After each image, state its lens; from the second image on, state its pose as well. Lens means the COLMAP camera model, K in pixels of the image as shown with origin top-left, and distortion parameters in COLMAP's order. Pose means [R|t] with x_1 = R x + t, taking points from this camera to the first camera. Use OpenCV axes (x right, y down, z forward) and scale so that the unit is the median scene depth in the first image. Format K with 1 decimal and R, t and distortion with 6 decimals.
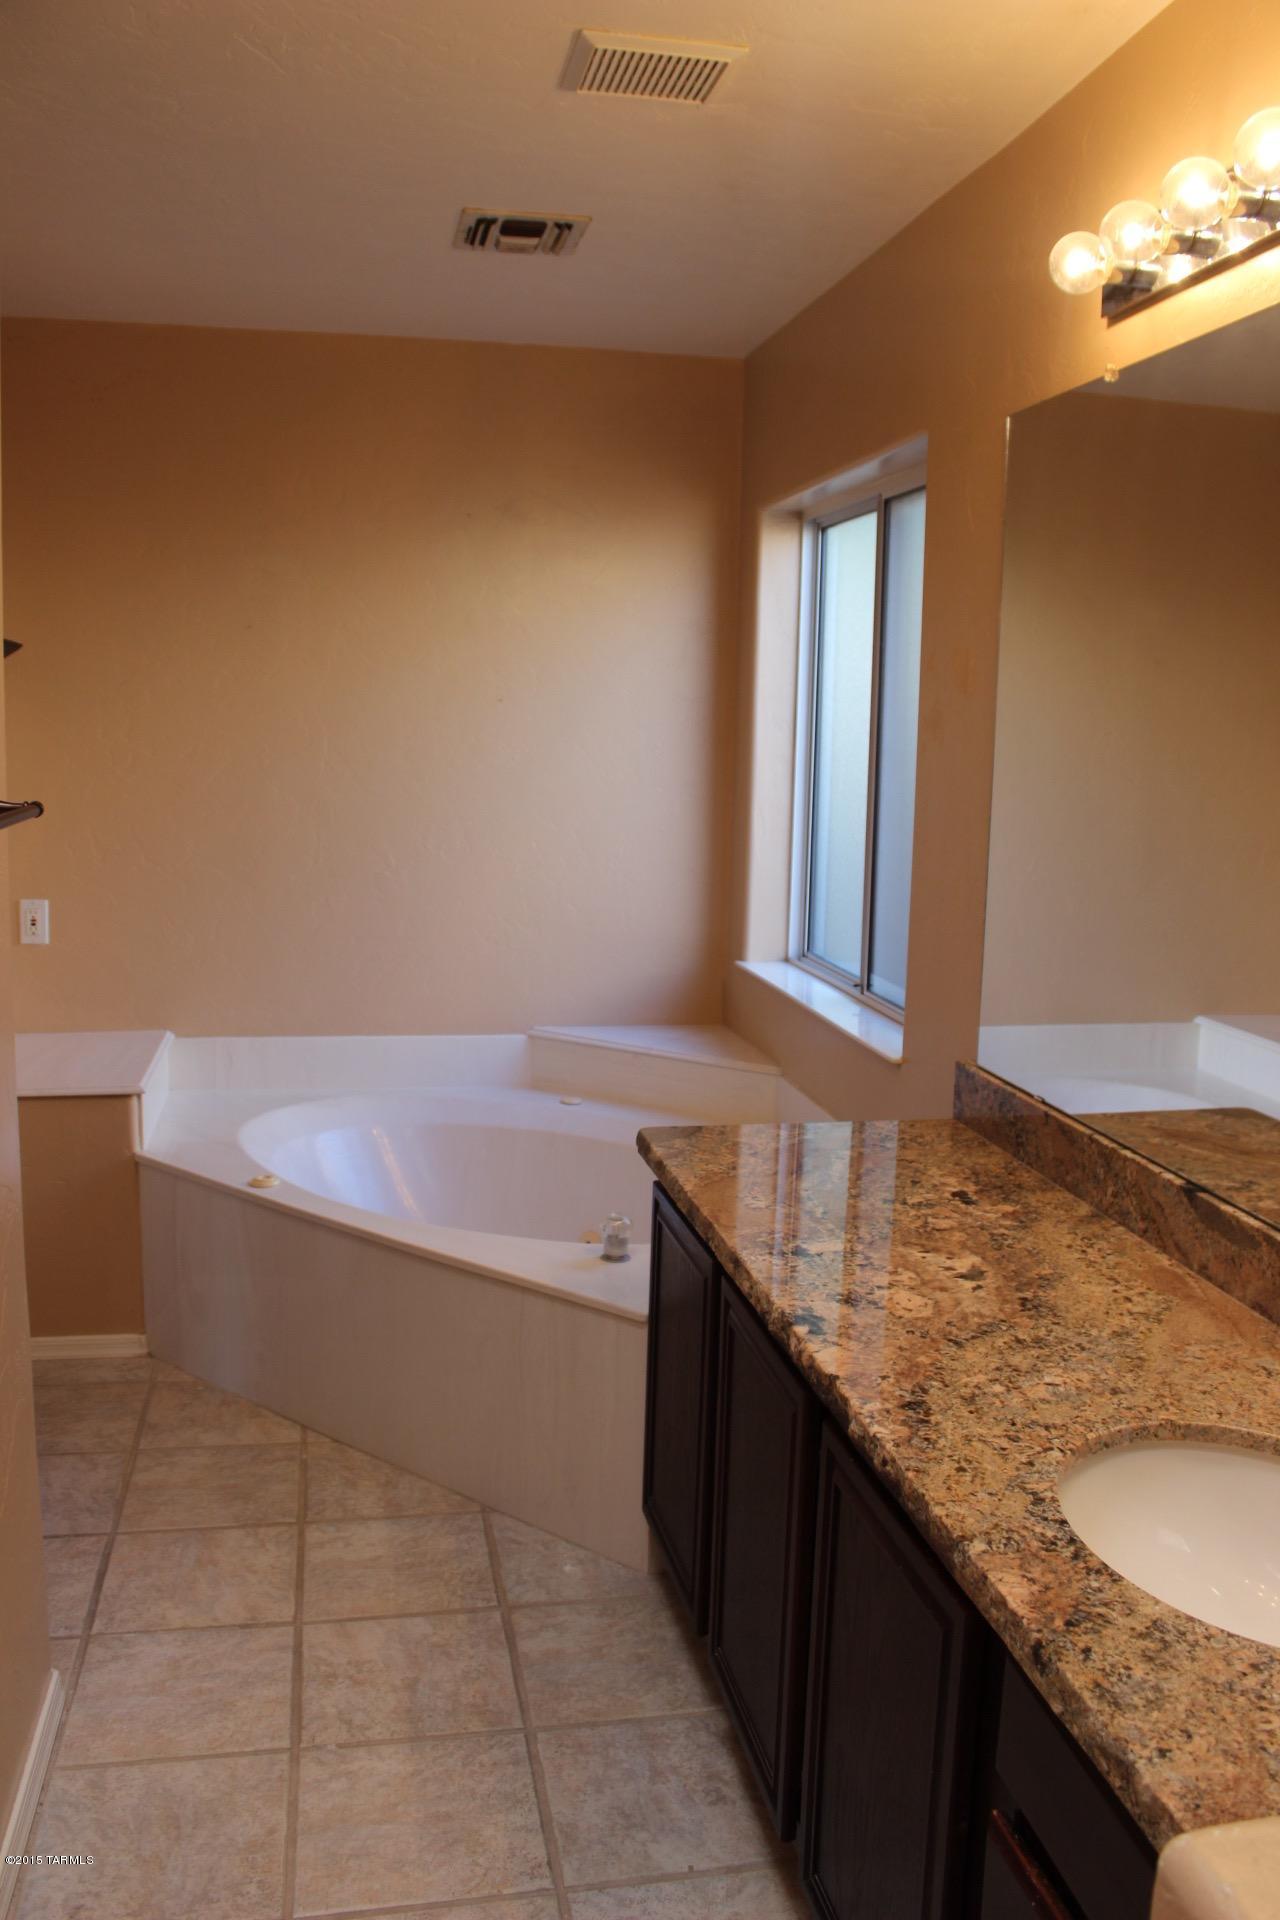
lens RADIAL K [[1560.4, 0, 640.0], [0, 1560.4, 960.0], [0, 0, 1]] dist [-0.119233, 0.009072]
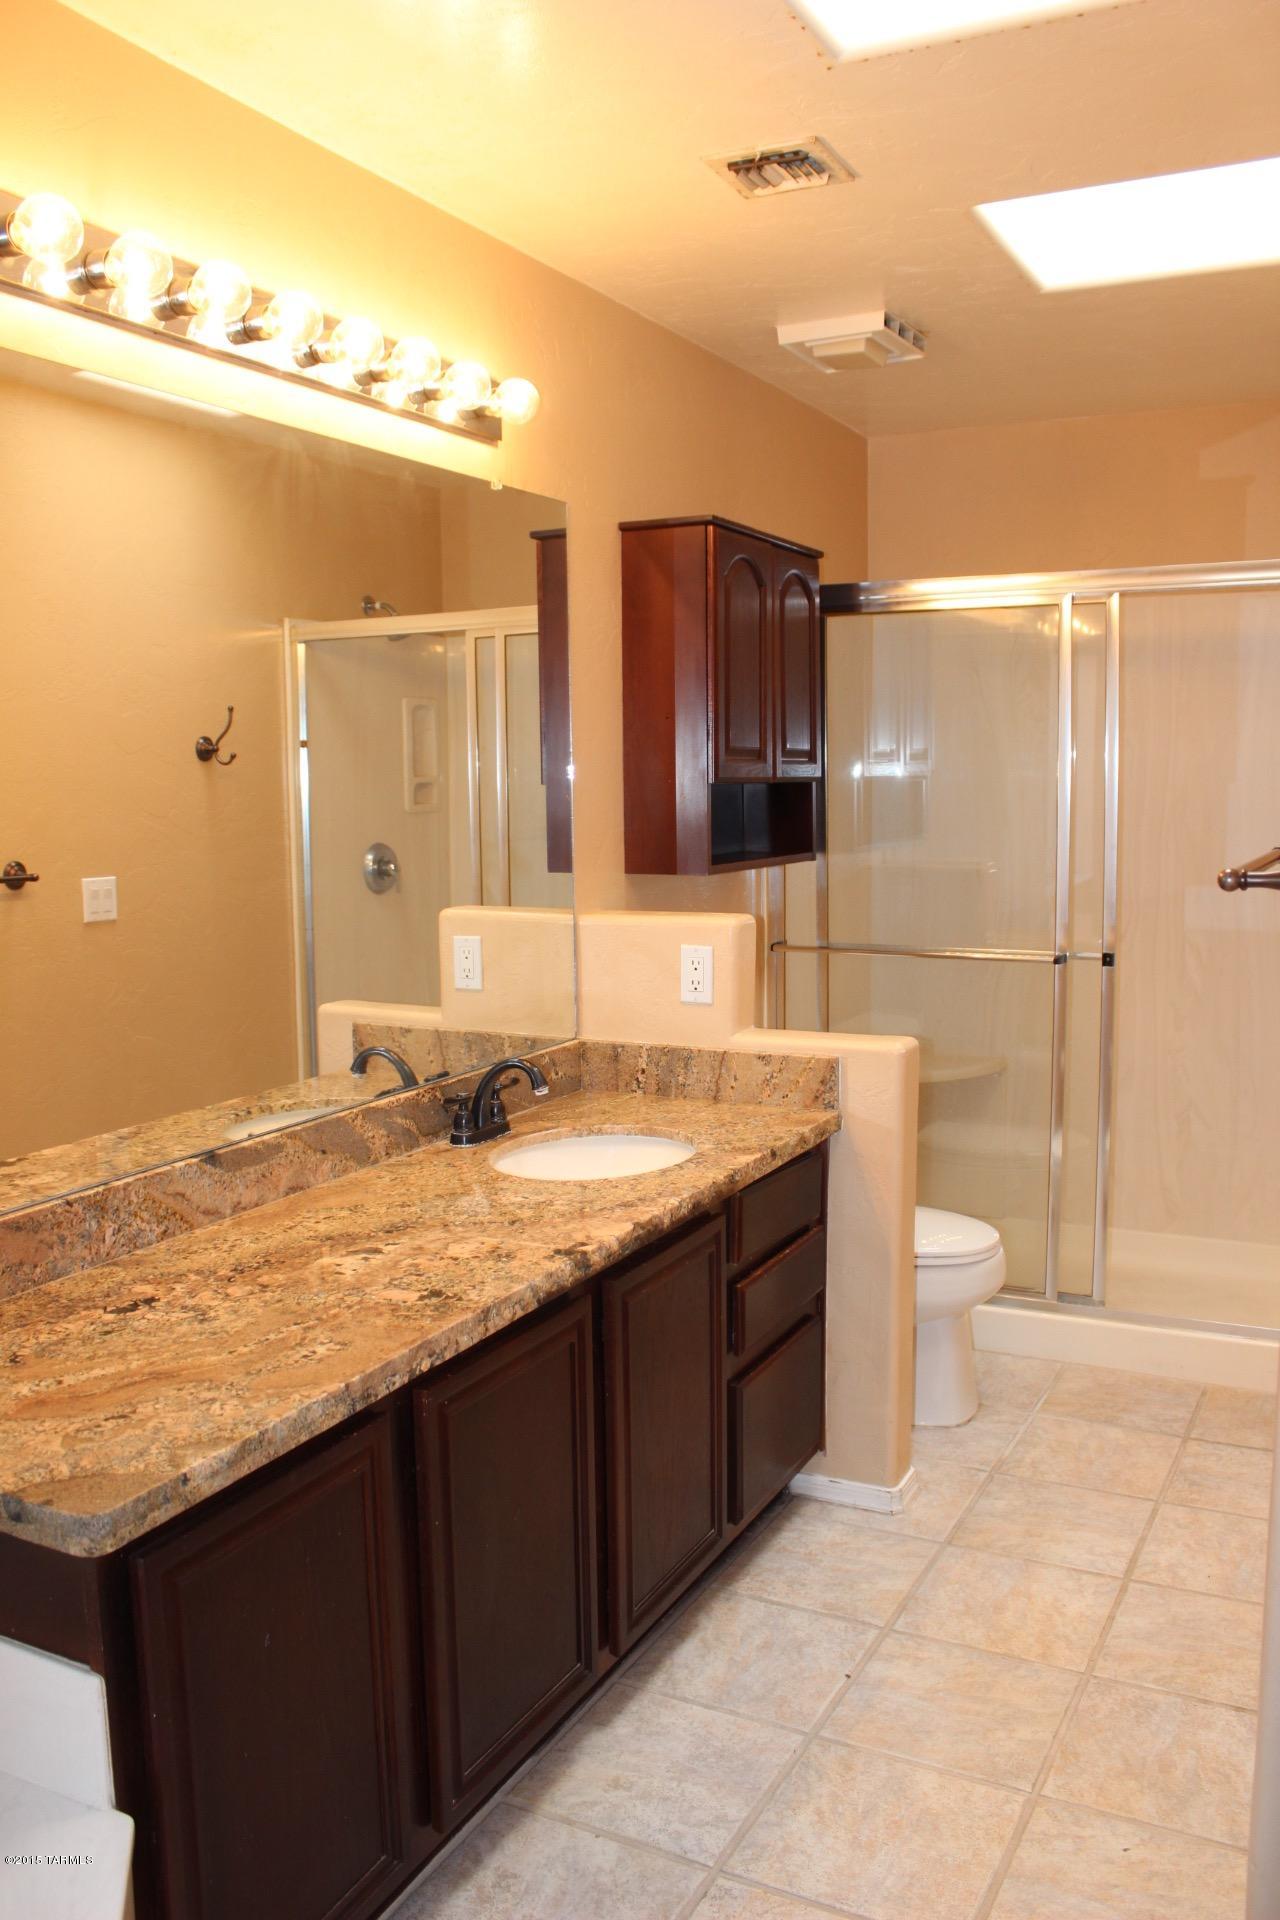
lens RADIAL K [[1560.4, 0, 640.0], [0, 1560.4, 960.0], [0, 0, 1]] dist [-0.119233, 0.009072]
pose [[-0.778910, -0.087234, 0.621040, -0.604750], [0.086437, 0.965894, 0.244083, -0.249260], [-0.621151, 0.243800, -0.744804, 1.655607]]
